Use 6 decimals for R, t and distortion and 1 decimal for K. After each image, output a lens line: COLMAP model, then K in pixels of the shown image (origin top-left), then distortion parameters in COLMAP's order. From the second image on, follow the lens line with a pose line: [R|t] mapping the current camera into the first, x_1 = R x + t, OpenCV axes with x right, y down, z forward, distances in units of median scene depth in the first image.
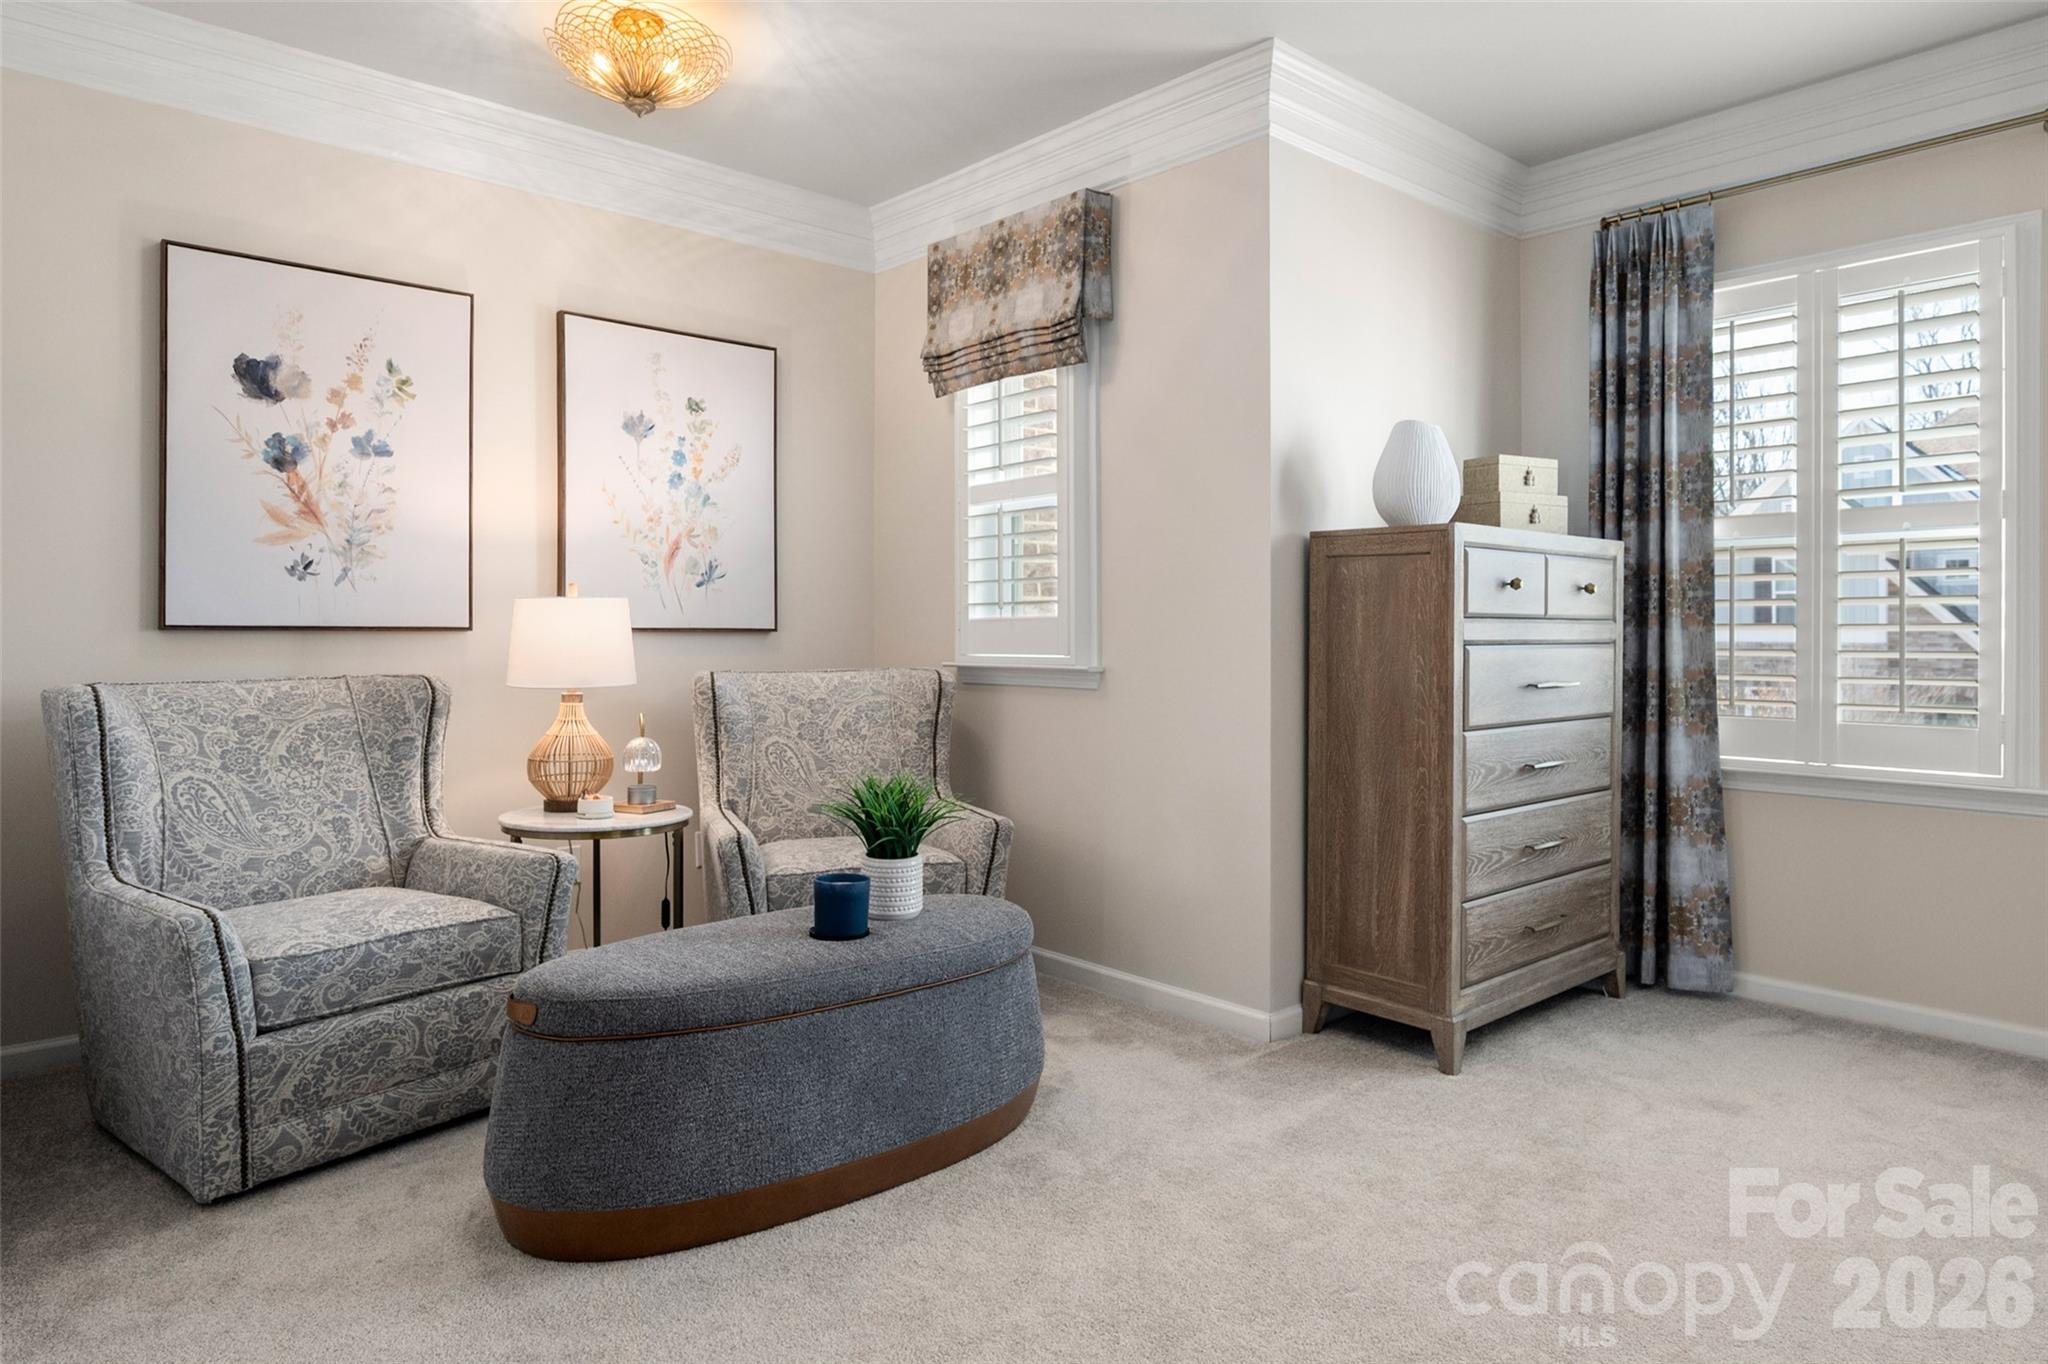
lens RADIAL K [[1221.2, 0, 1020.2], [0, 1221.2, 625.7], [0, 0, 1]] dist [-0.012801, 0.002997]
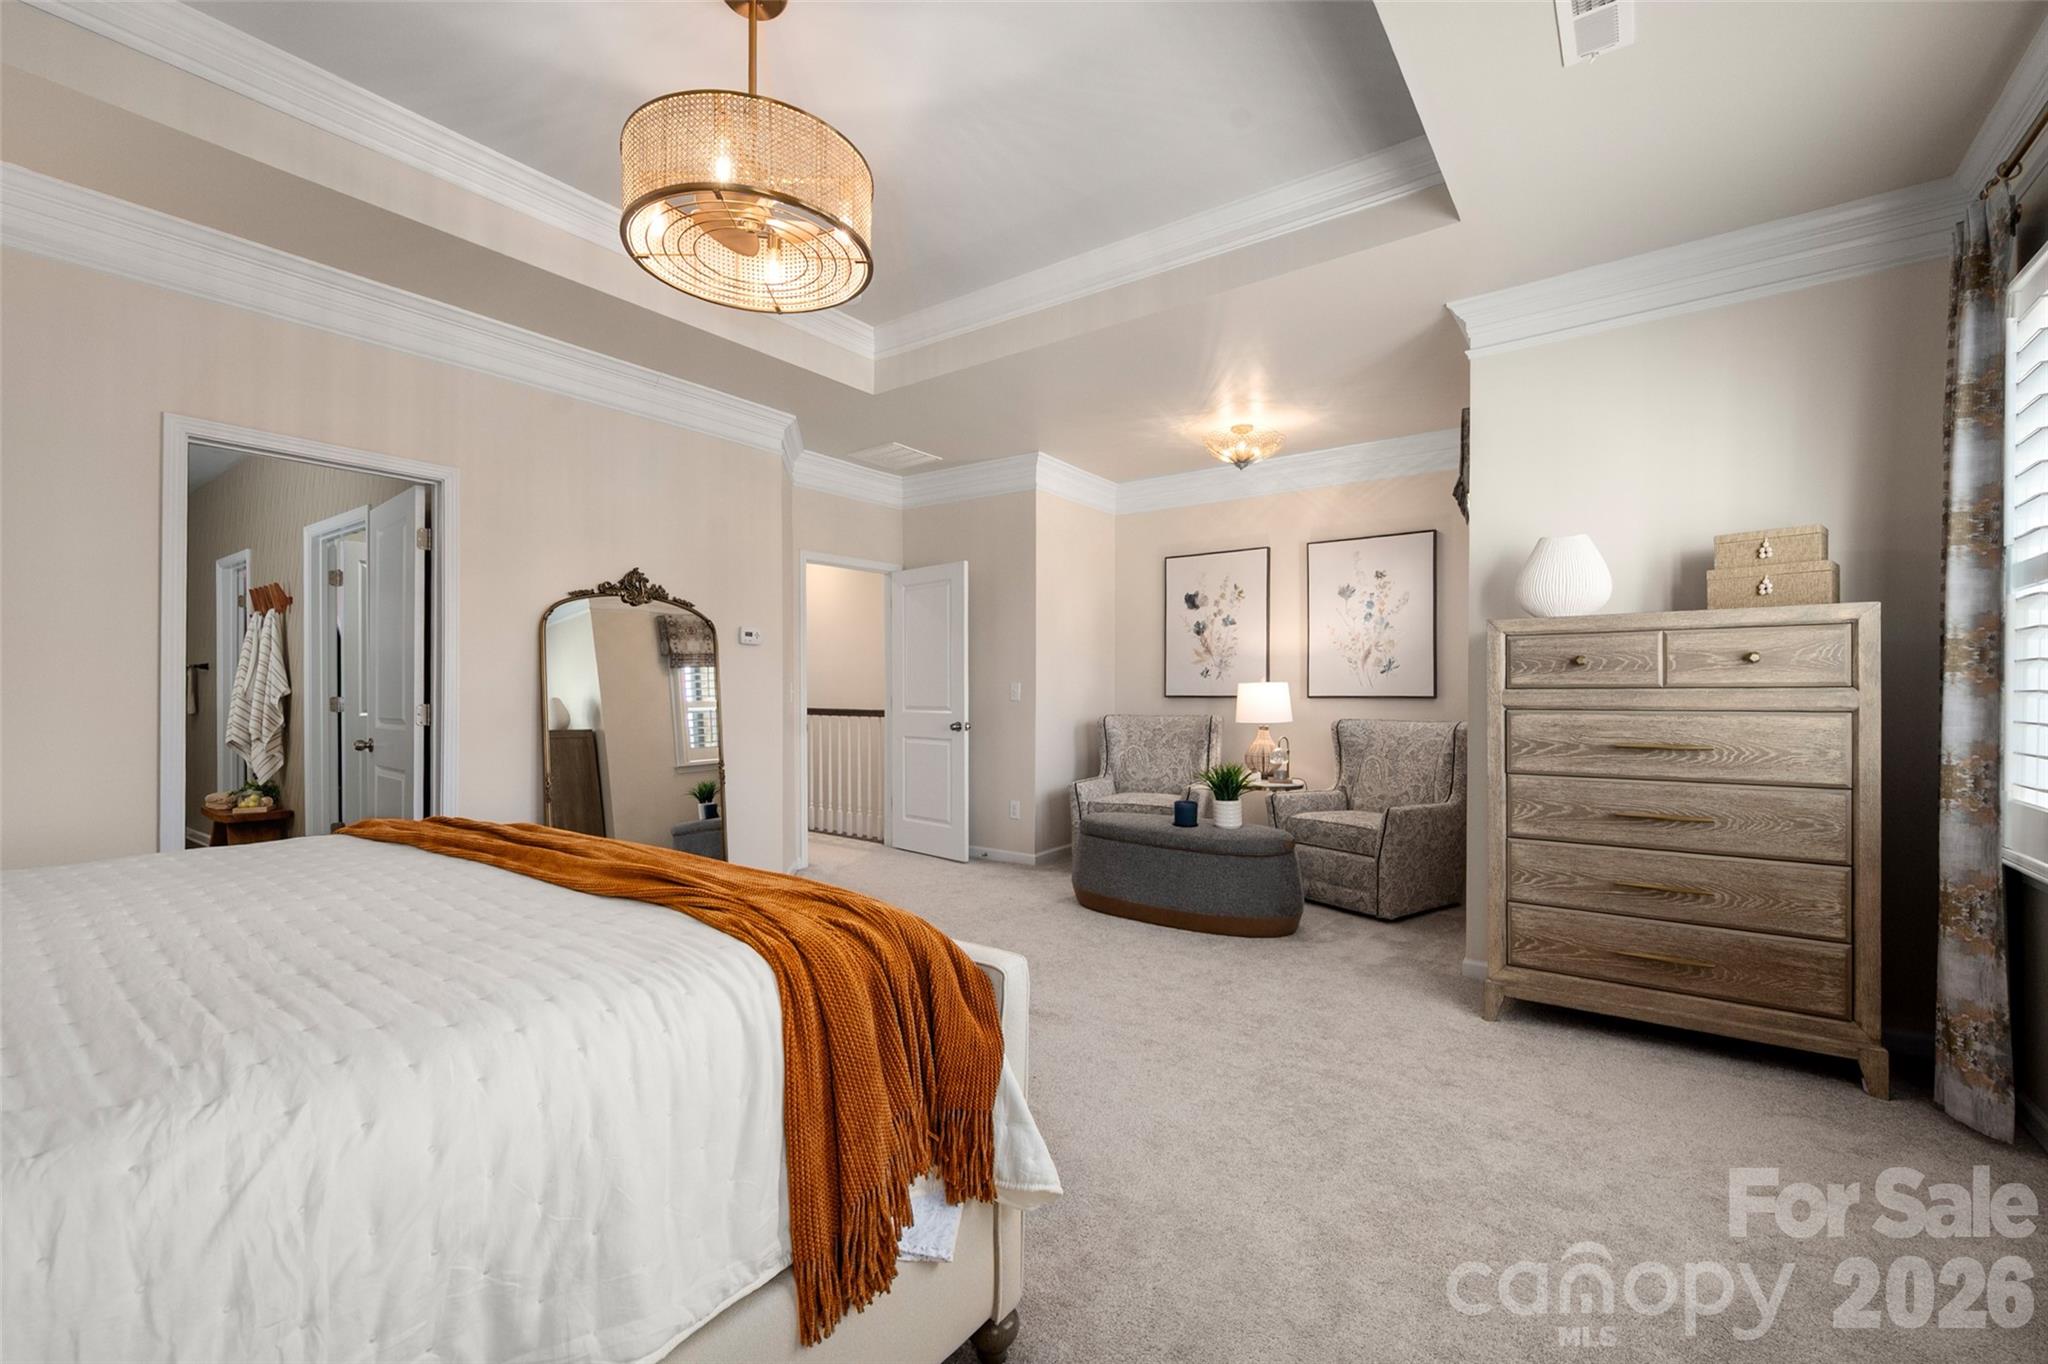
lens RADIAL K [[864.0, 0, 1042.3], [0, 864.0, 694.0], [0, 0, 1]] dist [0.003956, 0.000260]
pose [[0.222817, -0.003737, -0.974853, 1.002043], [0.005129, 0.999983, -0.002662, -0.000240], [0.974847, -0.004407, 0.222832, 0.242731]]
